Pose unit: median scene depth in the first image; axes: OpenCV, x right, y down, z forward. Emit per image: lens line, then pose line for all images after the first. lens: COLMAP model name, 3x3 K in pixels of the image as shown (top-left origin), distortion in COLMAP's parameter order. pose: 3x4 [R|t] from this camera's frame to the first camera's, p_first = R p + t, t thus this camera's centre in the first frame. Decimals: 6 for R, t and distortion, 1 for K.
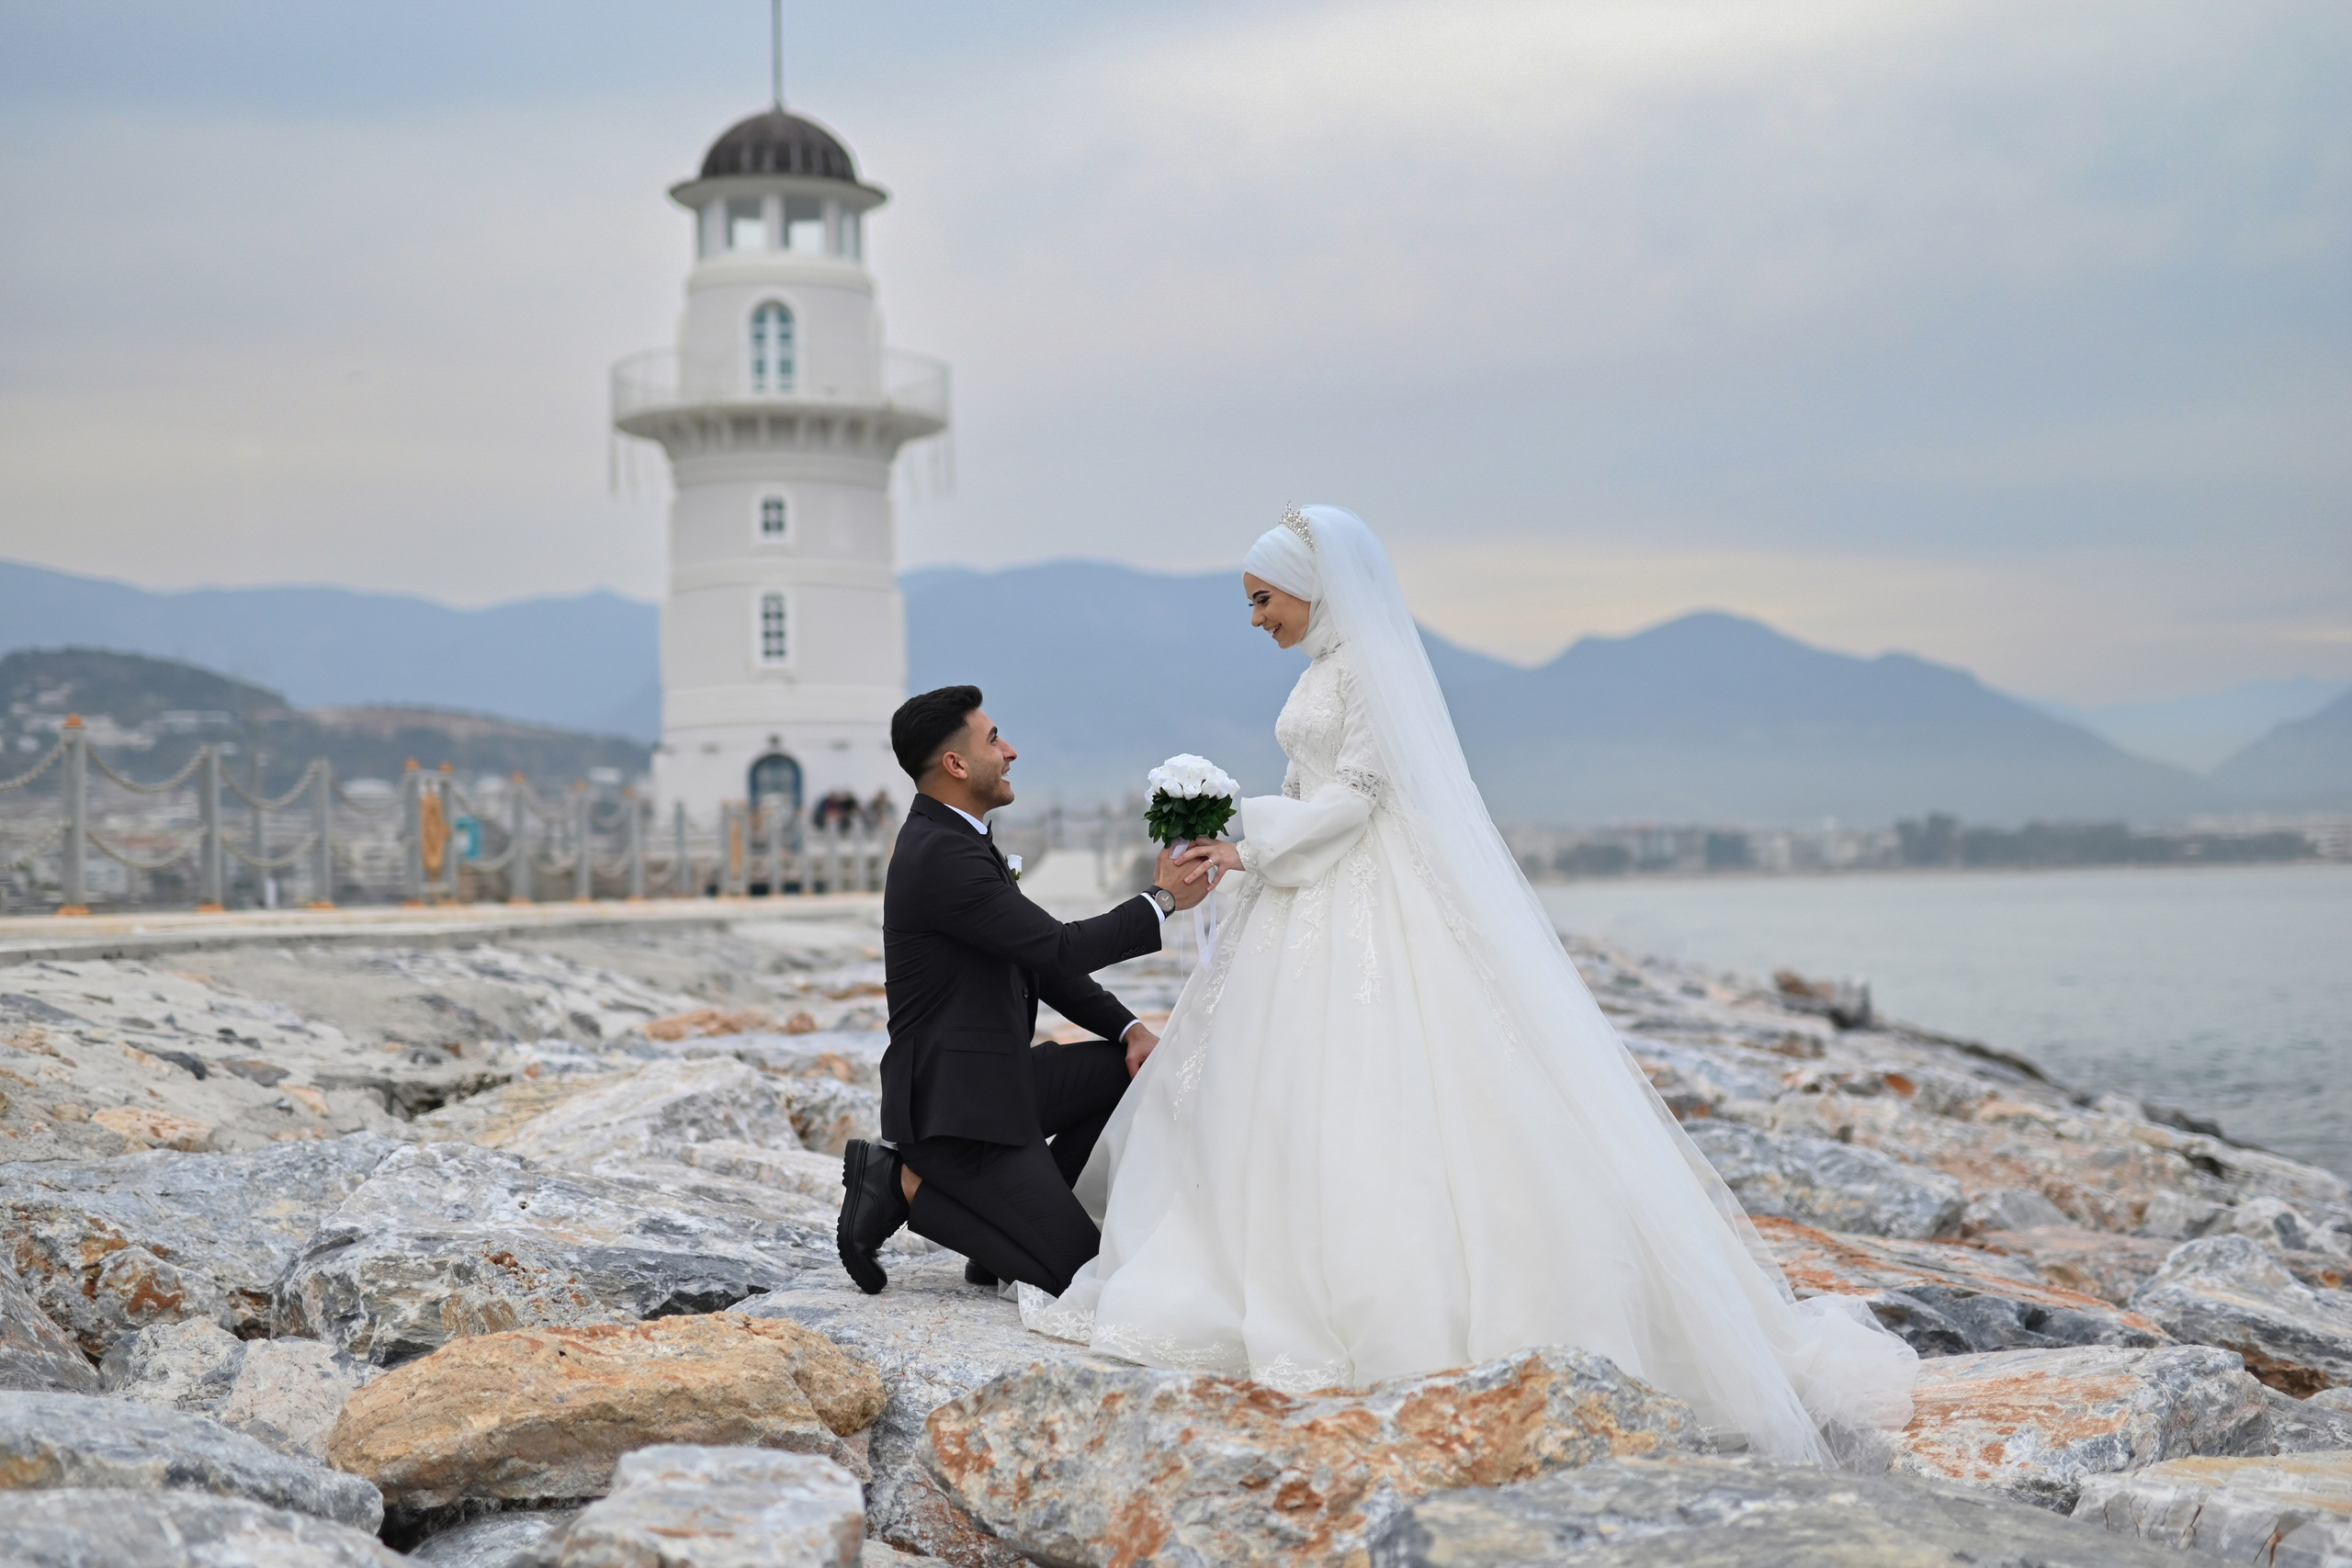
lens RADIAL K [[3283.8, 0, 1177.9], [0, 3283.8, 772.5], [0, 0, 1]] dist [0.000421, 0.000000]
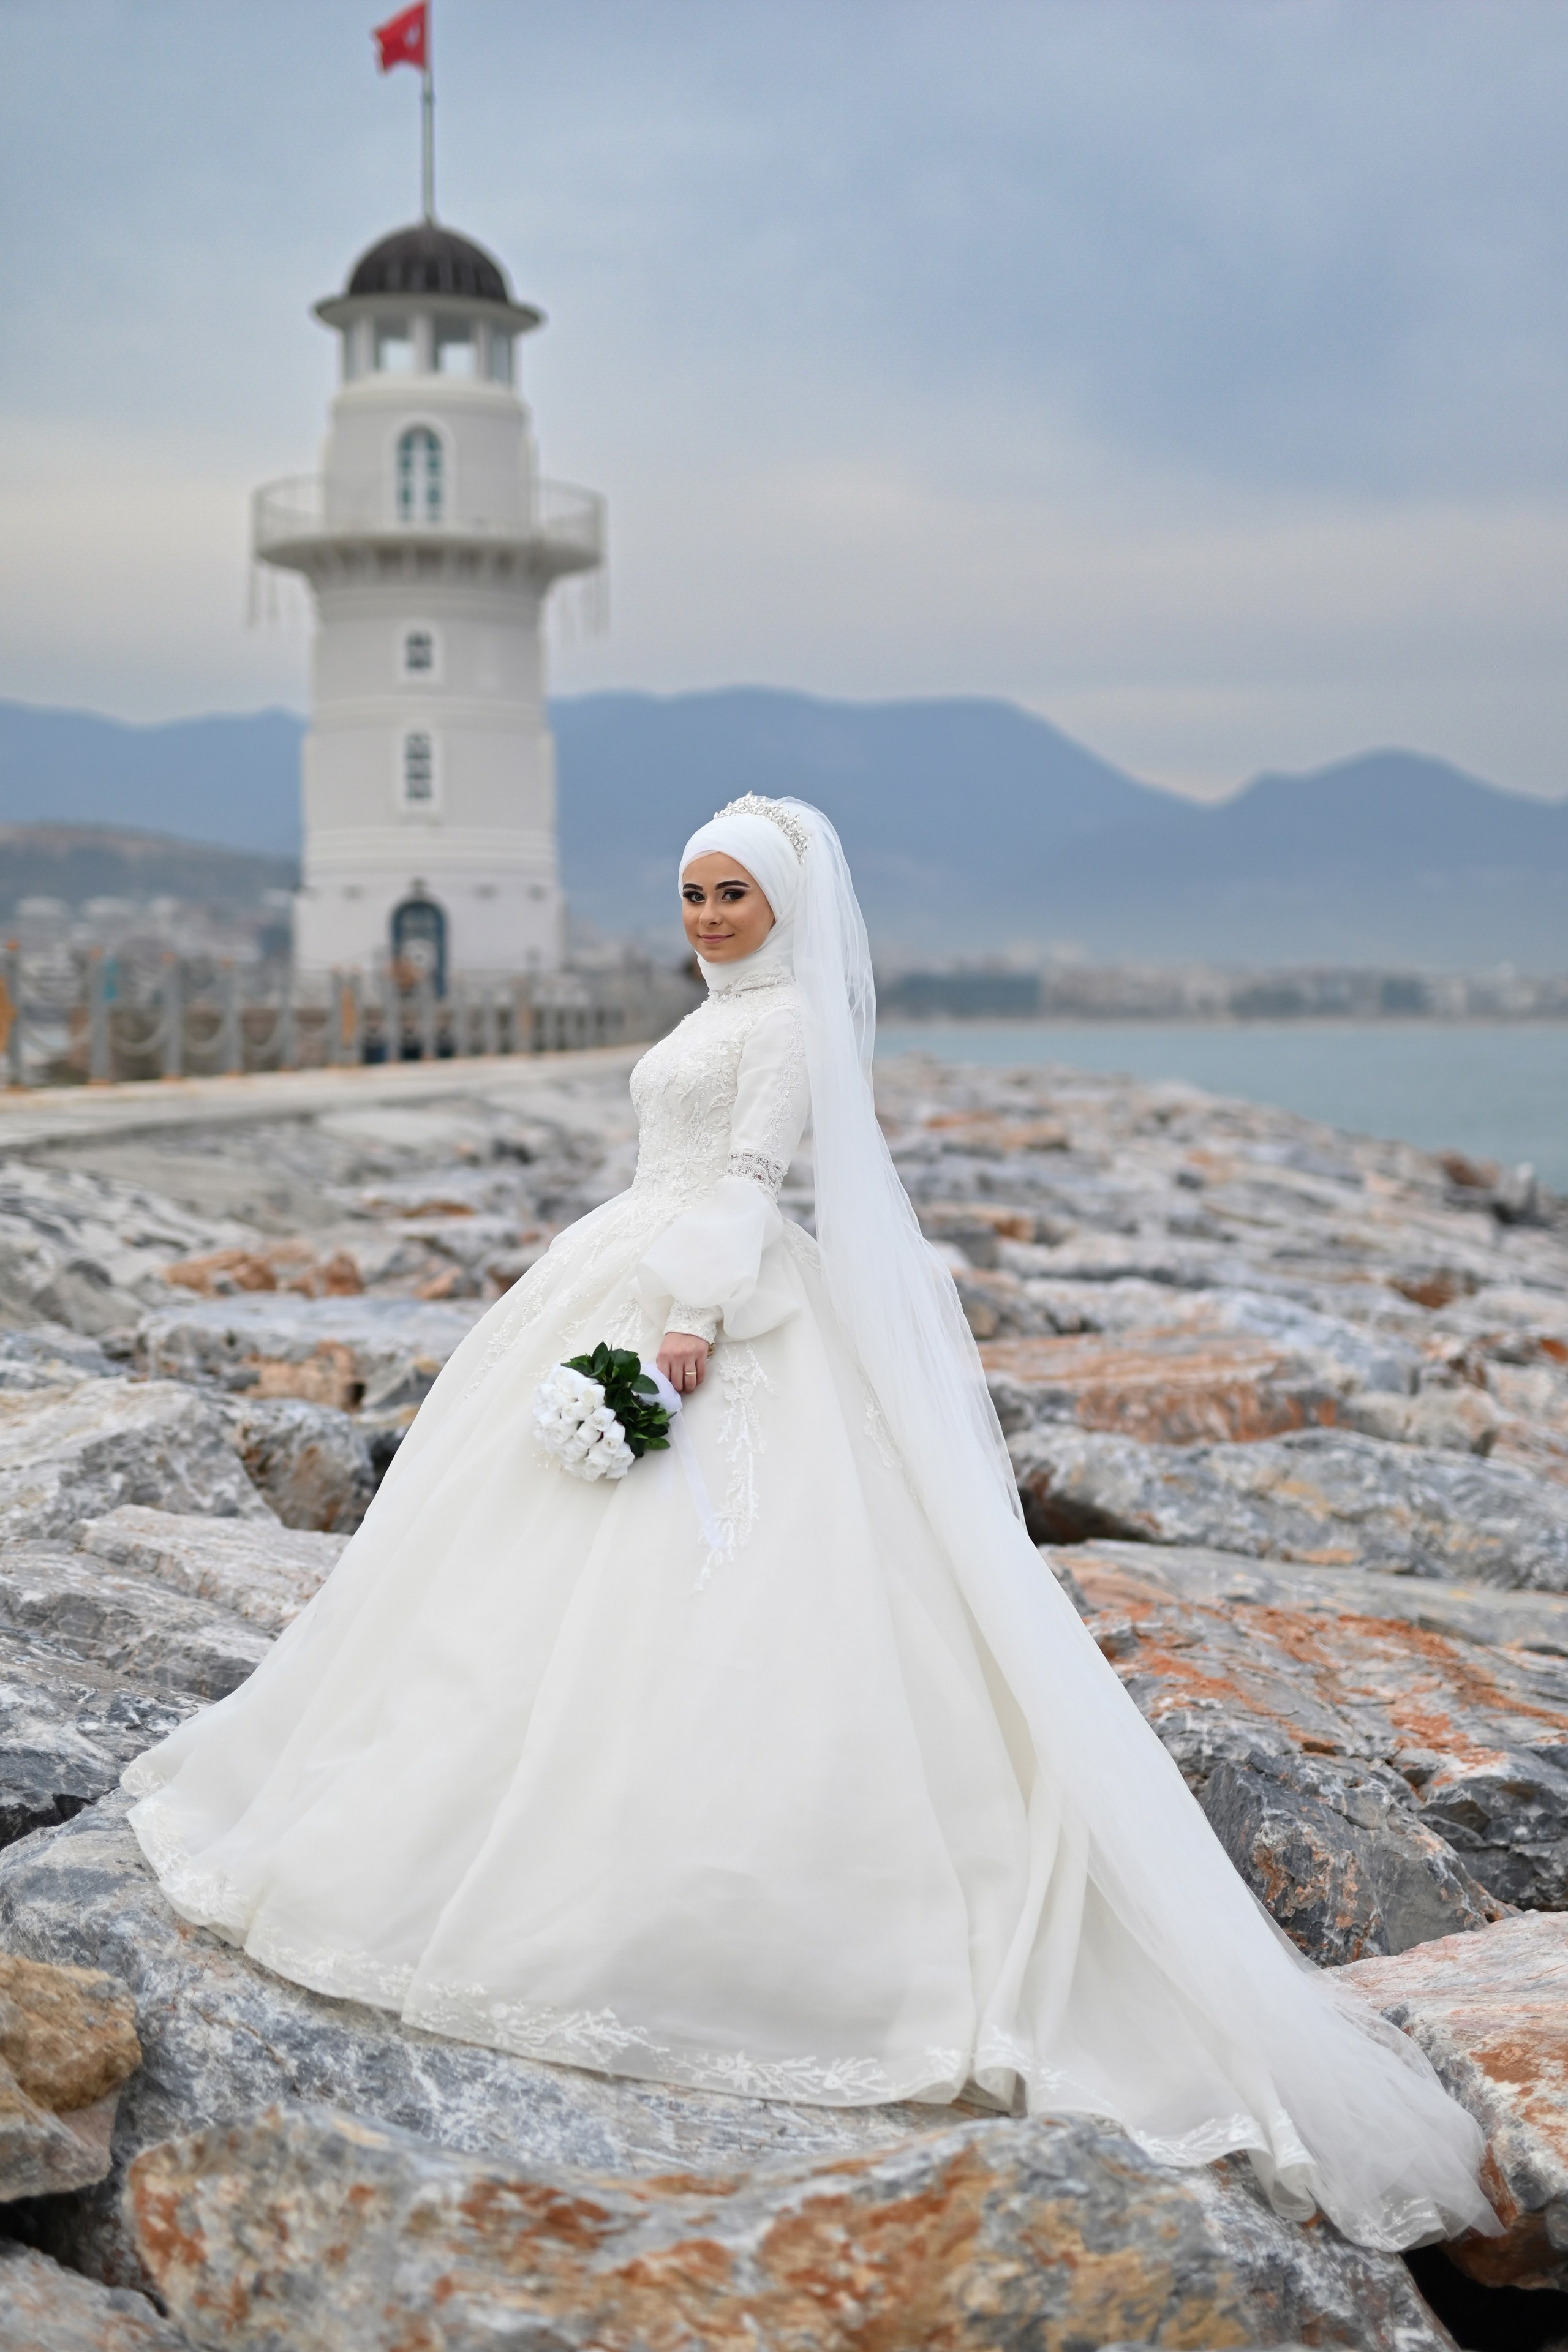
lens RADIAL K [[3284.1, 0, 783.5], [0, 3284.1, 1181.8], [0, 0, 1]] dist [0.000421, 0.000000]
pose [[0.999594, 0.020864, -0.019405, 0.031859], [-0.019154, 0.996241, 0.084483, -0.034097], [0.021094, -0.084077, 0.996236, 0.130884]]
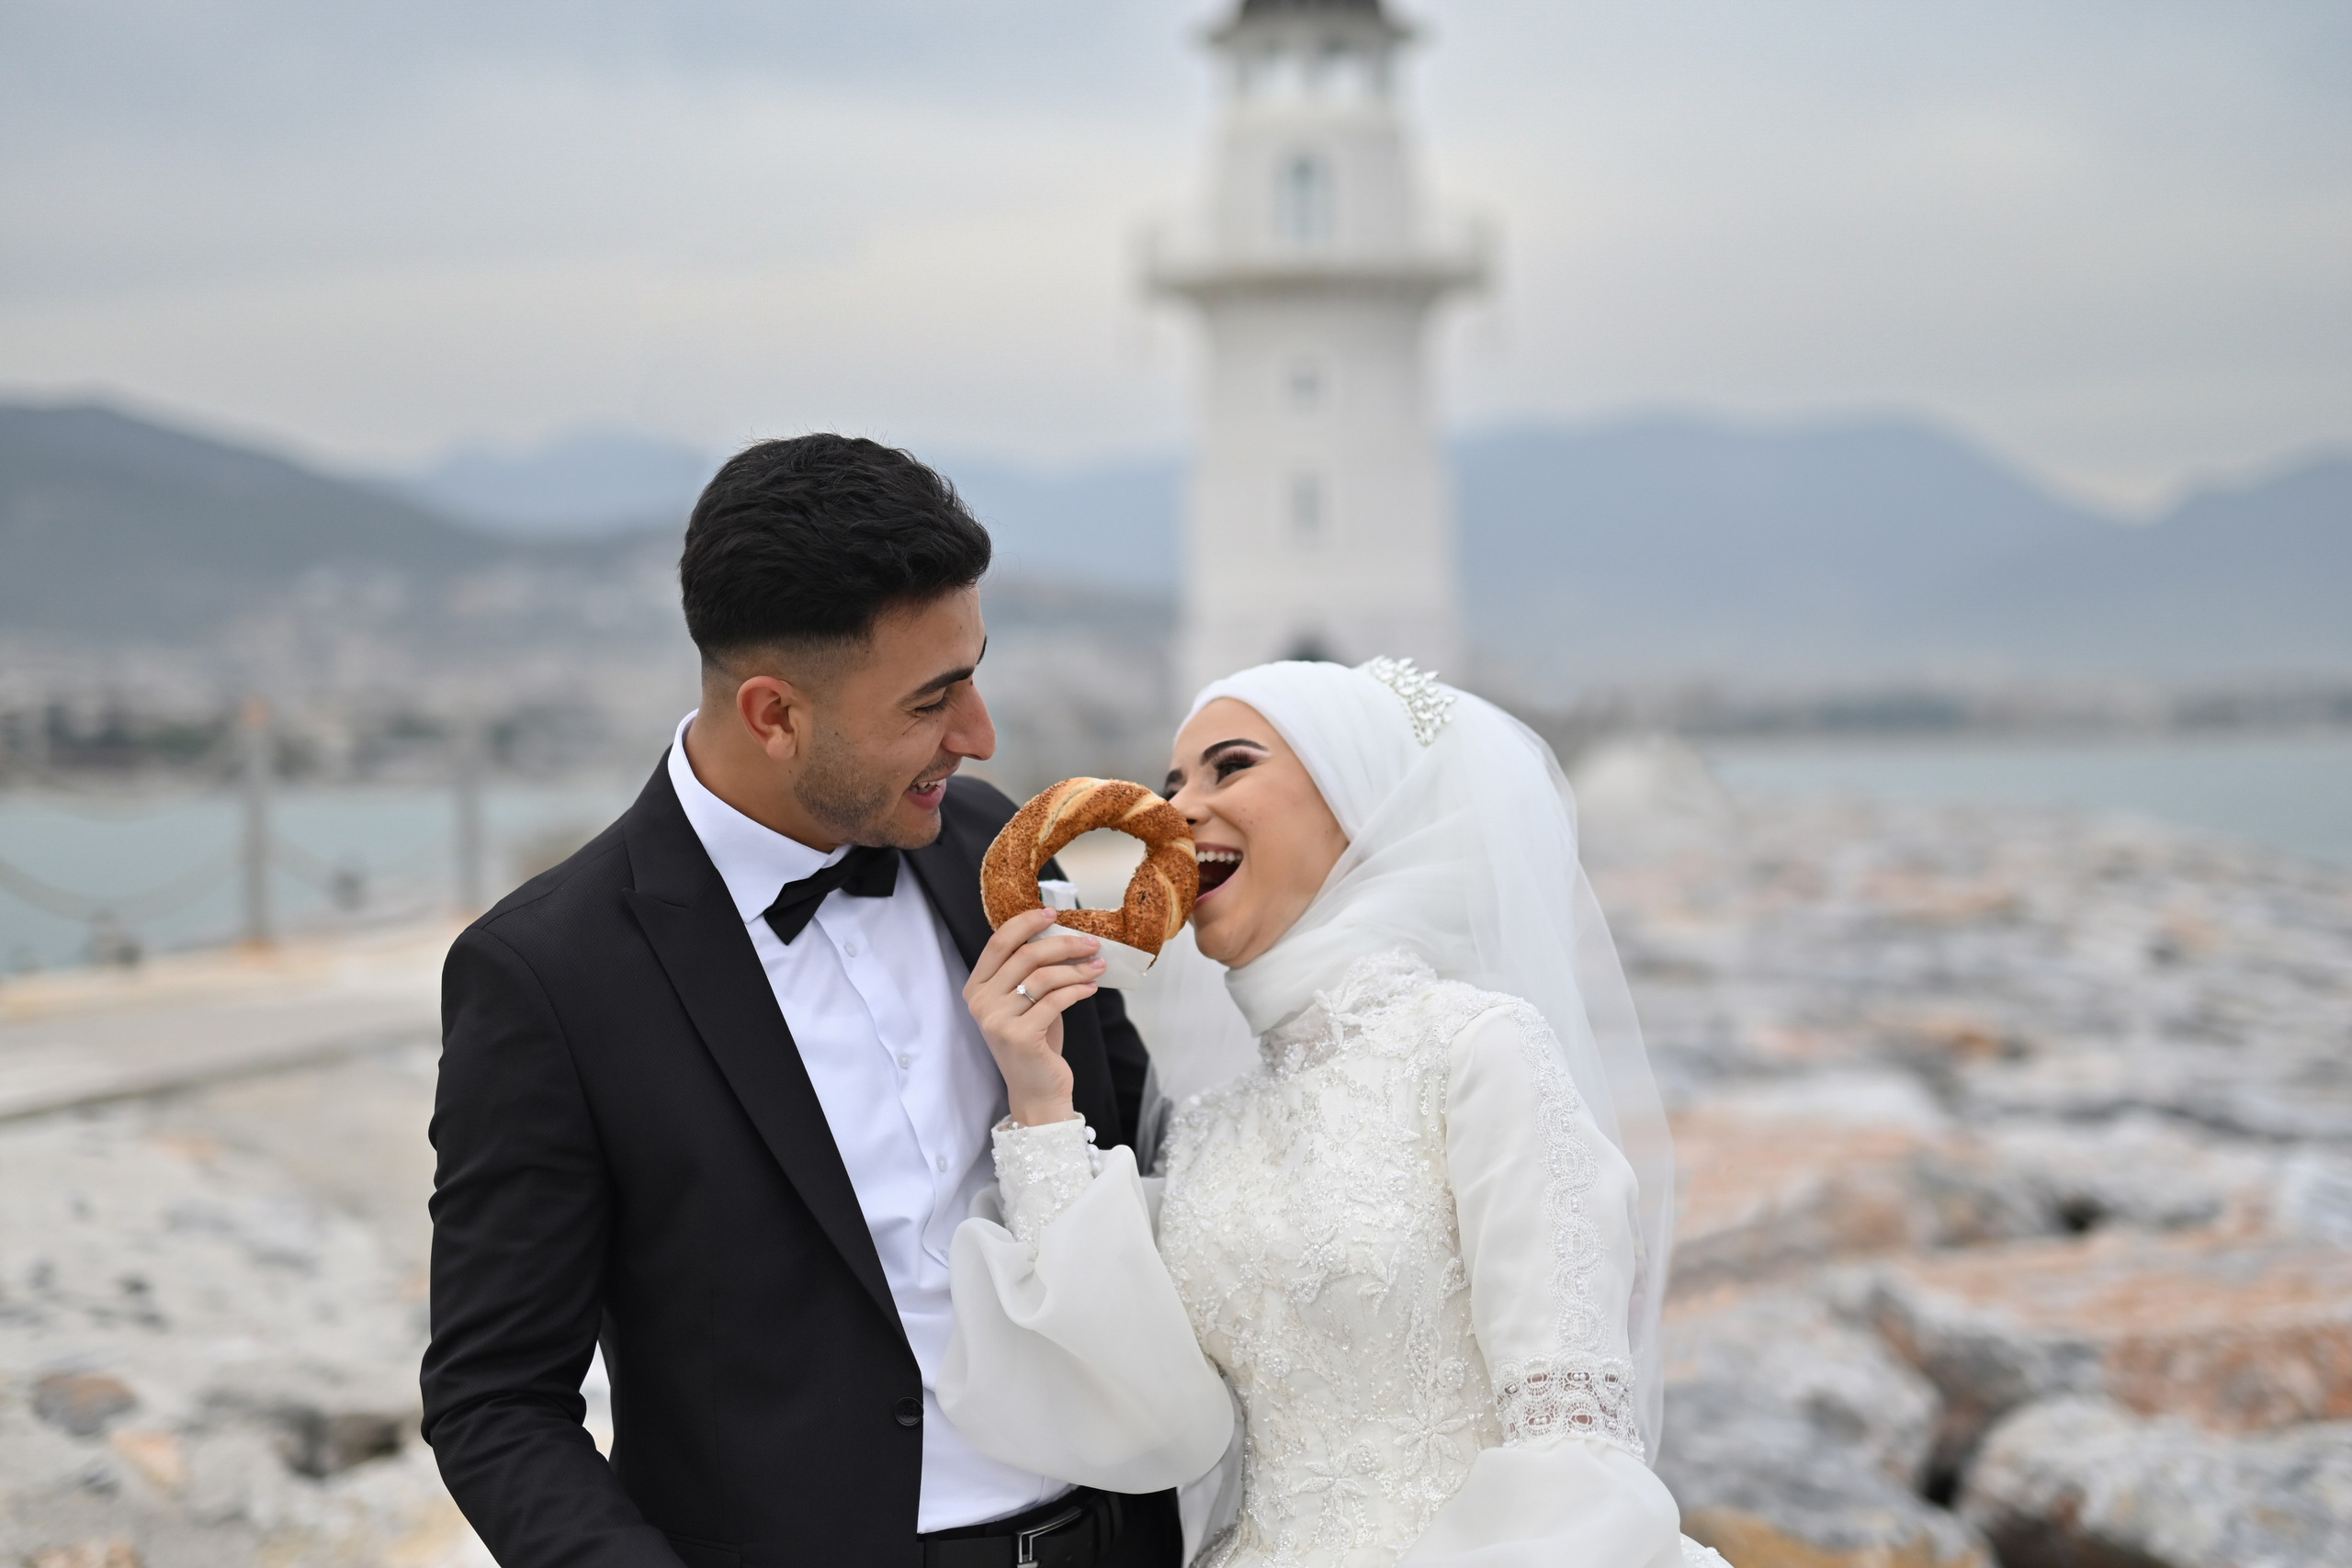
lens RADIAL K [[3283.8, 0, 1181.8], [0, 3283.8, 793.6], [0, 0, 1]] dist [0.000421, 0.000000]
pose [[0.984773, 0.000071, -0.173846, 0.029776], [0.008923, 0.998661, 0.050955, -0.043671], [0.173617, -0.051730, 0.983454, 0.314038]]
